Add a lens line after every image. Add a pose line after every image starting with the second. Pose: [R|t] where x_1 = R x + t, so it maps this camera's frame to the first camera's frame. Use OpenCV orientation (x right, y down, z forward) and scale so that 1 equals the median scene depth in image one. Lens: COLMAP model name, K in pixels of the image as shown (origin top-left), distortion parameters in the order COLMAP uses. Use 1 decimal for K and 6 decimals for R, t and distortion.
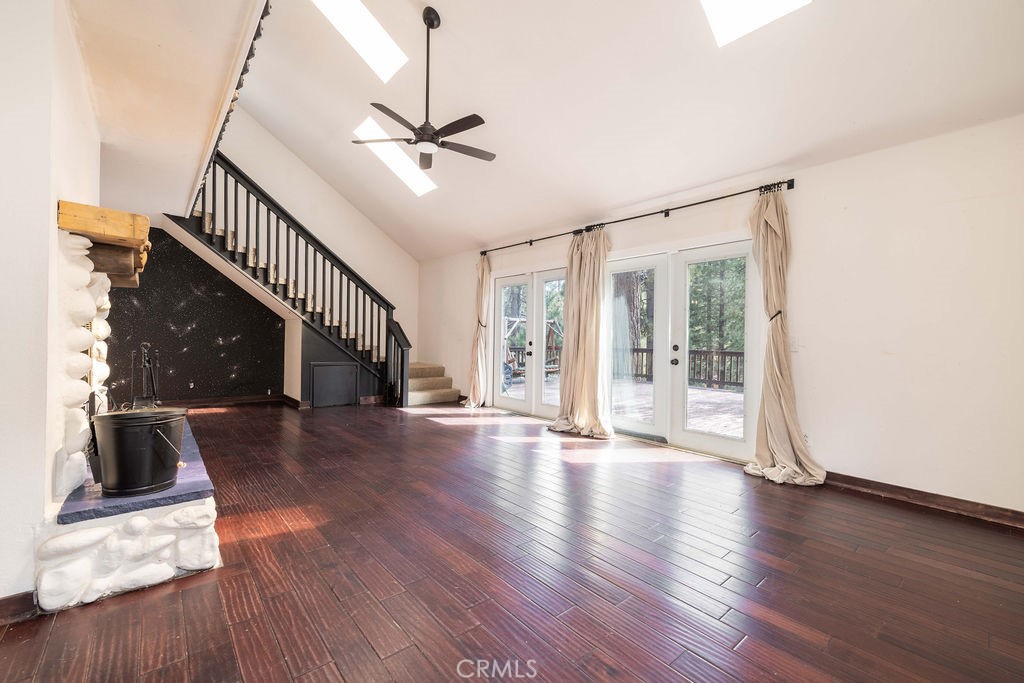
lens RADIAL K [[436.0, 0, 511.7], [0, 436.0, 342.2], [0, 0, 1]] dist [0.003790, 0.000079]
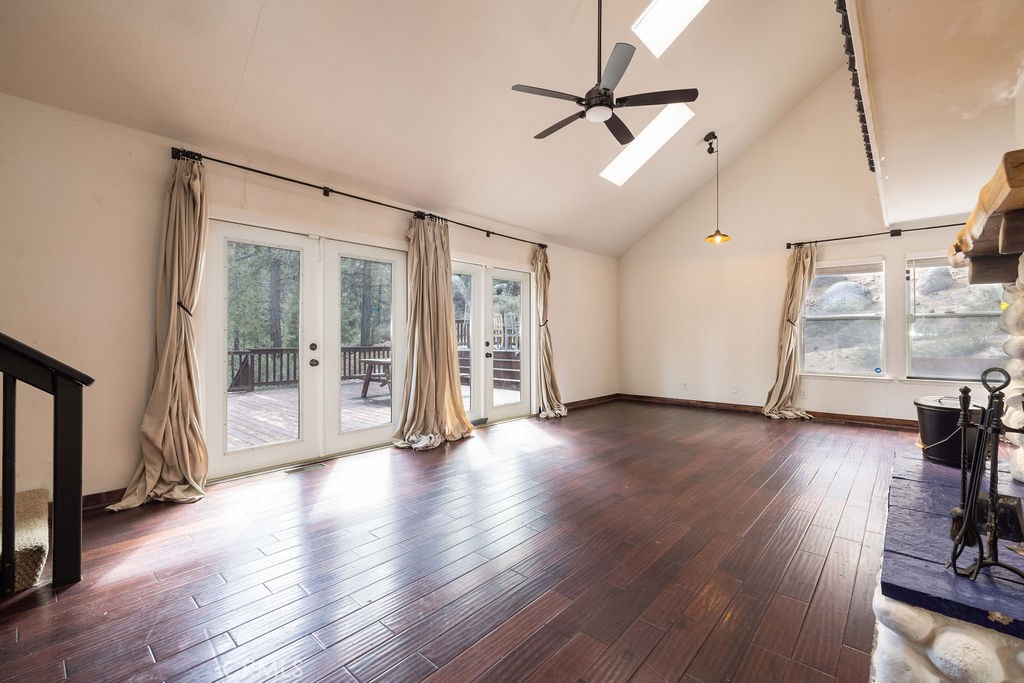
lens RADIAL K [[436.0, 0, 509.7], [0, 436.0, 338.4], [0, 0, 1]] dist [0.003790, 0.000079]
pose [[-0.127813, -0.017888, 0.991637, -0.734911], [0.008626, 0.999779, 0.019147, -0.022554], [-0.991761, 0.011001, -0.127631, 0.934452]]
